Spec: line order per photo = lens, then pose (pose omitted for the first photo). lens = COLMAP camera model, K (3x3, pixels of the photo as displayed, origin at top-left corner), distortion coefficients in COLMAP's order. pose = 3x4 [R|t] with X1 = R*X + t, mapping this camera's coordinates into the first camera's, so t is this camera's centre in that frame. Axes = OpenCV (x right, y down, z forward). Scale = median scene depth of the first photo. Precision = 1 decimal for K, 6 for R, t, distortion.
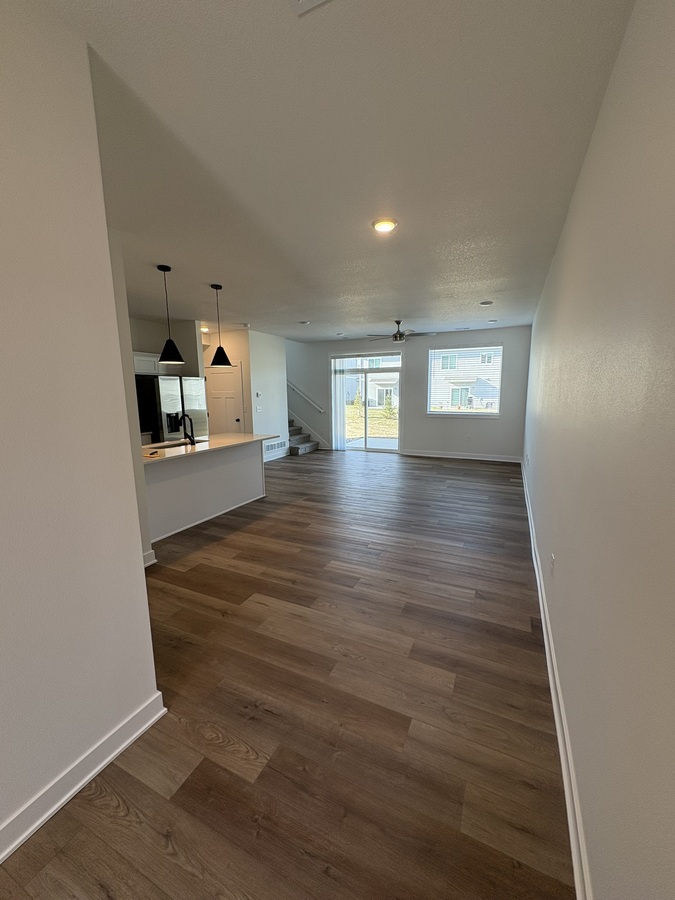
lens RADIAL K [[361.8, 0, 337.5], [0, 361.8, 450.0], [0, 0, 1]] dist [0.000347, 0.000110]
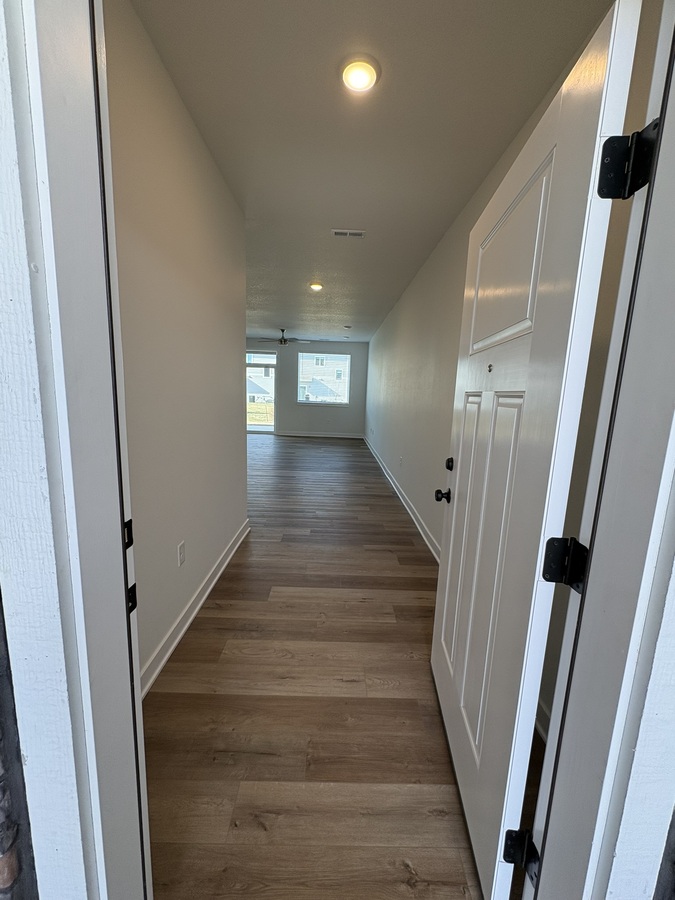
lens RADIAL K [[361.8, 0, 337.5], [0, 361.8, 450.0], [0, 0, 1]] dist [0.000347, 0.000110]
pose [[0.898329, -0.023828, 0.438678, -0.230466], [0.020530, 0.999714, 0.012260, 0.068019], [-0.438844, -0.002008, 0.898561, -0.261587]]
